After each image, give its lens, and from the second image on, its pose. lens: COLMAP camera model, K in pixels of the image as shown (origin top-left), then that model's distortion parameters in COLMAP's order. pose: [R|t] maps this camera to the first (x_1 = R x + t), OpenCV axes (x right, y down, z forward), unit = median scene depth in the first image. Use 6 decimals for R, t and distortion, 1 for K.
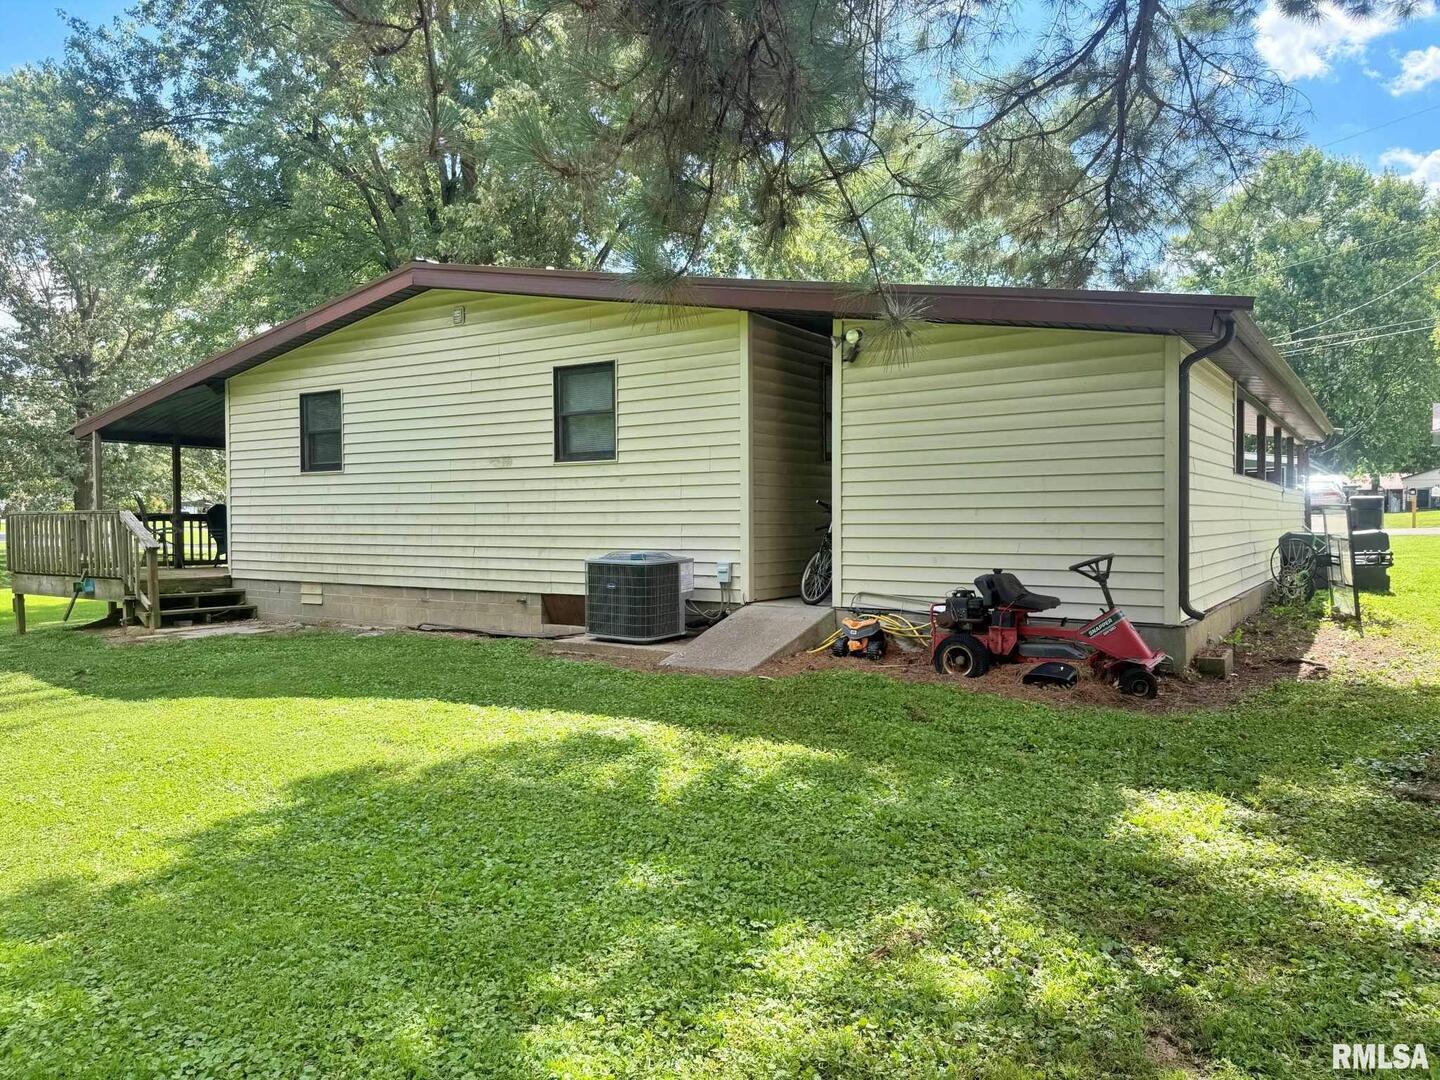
lens RADIAL K [[1014.9, 0, 696.8], [0, 1014.9, 529.7], [0, 0, 1]] dist [0.079001, -0.122336]
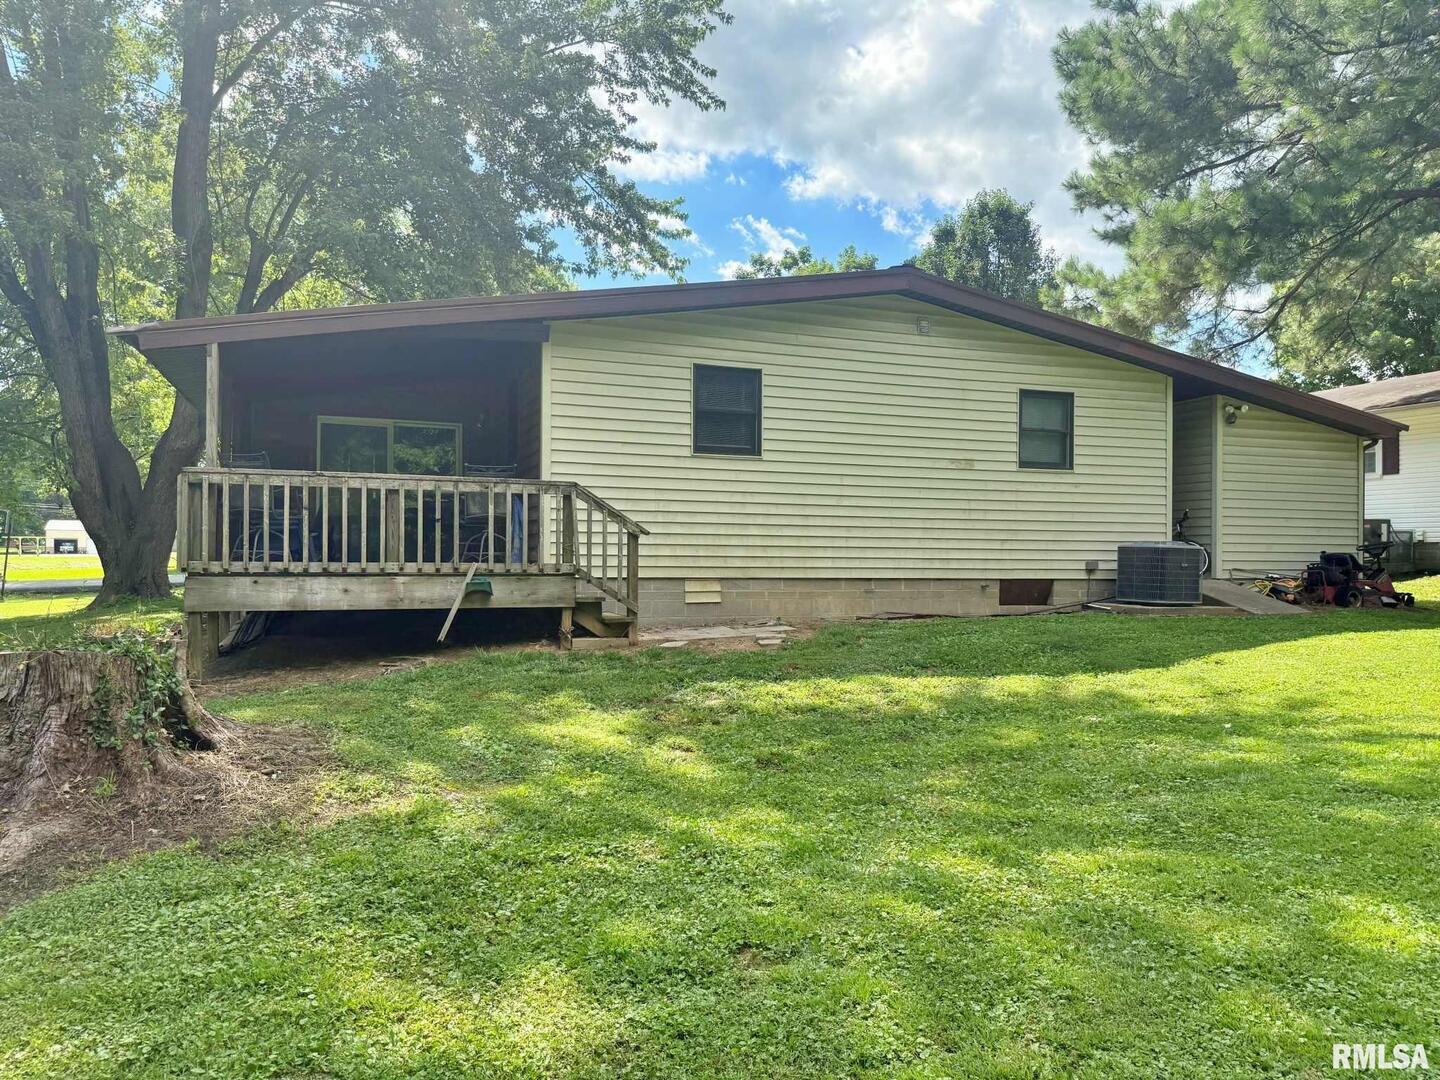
lens RADIAL K [[1014.9, 0, 696.8], [0, 1014.9, 529.7], [0, 0, 1]] dist [0.079001, -0.122336]
pose [[0.600353, 0.024743, 0.799352, -1.238249], [-0.006581, 0.999640, -0.026001, 0.036846], [-0.799708, 0.010350, 0.600300, 0.544959]]
